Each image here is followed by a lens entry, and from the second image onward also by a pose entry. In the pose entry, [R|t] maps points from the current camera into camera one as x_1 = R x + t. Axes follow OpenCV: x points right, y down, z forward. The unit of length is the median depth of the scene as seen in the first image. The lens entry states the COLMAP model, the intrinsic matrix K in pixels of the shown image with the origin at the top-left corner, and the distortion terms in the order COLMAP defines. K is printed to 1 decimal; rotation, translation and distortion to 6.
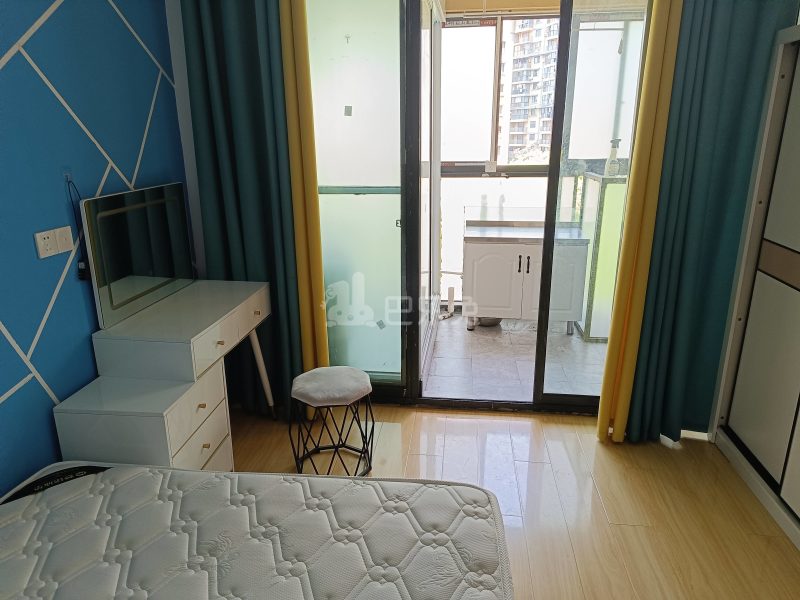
lens RADIAL K [[553.1, 0, 400.0], [0, 553.1, 300.0], [0, 0, 1]] dist [0.041946, -0.003634]
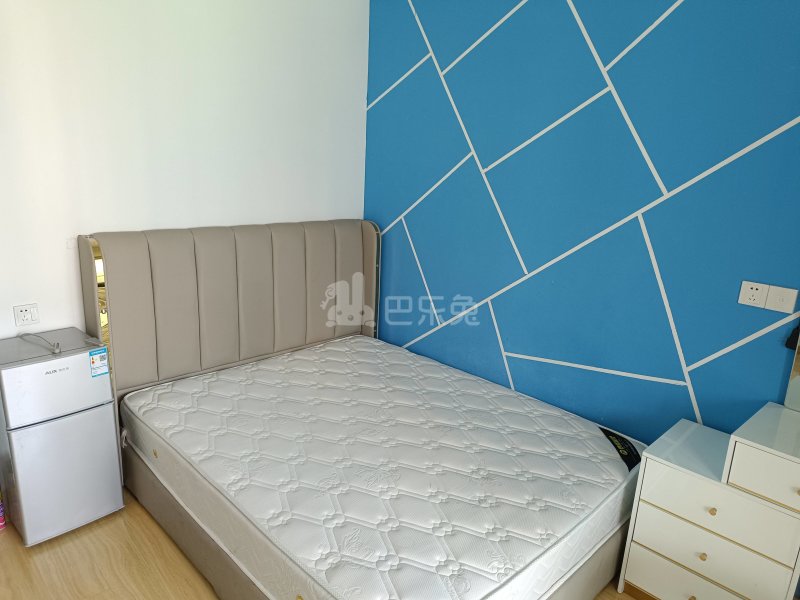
lens RADIAL K [[553.1, 0, 400.0], [0, 553.1, 300.0], [0, 0, 1]] dist [0.041946, -0.003634]
pose [[-0.625451, 0.181490, -0.758863, 0.617158], [-0.262804, 0.866746, 0.423893, -0.374363], [0.734674, 0.464556, -0.494411, 1.061691]]
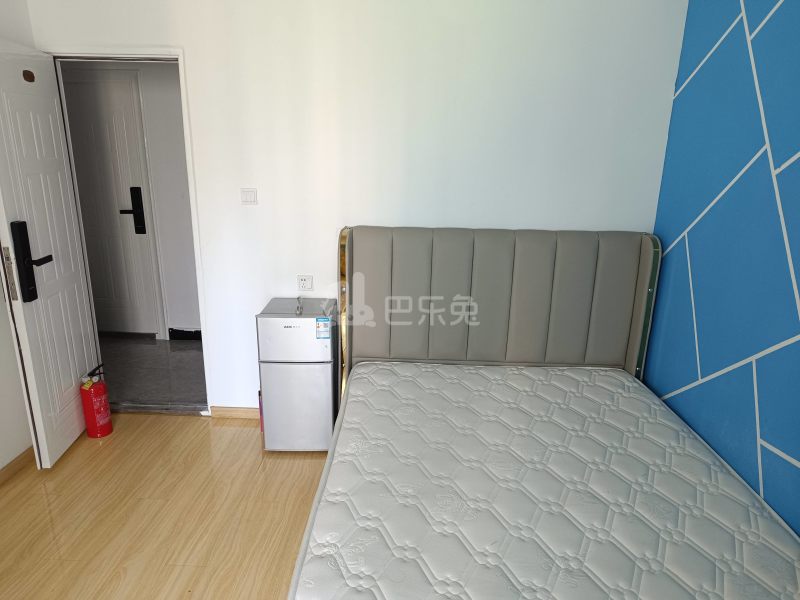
lens RADIAL K [[556.0, 0, 390.0], [0, 556.0, 308.9], [0, 0, 1]] dist [0.047884, -0.026075]
pose [[-0.996877, 0.017536, -0.077003, 0.066325], [-0.027384, 0.837793, 0.545300, -0.440884], [0.074075, 0.545706, -0.834696, 1.286079]]
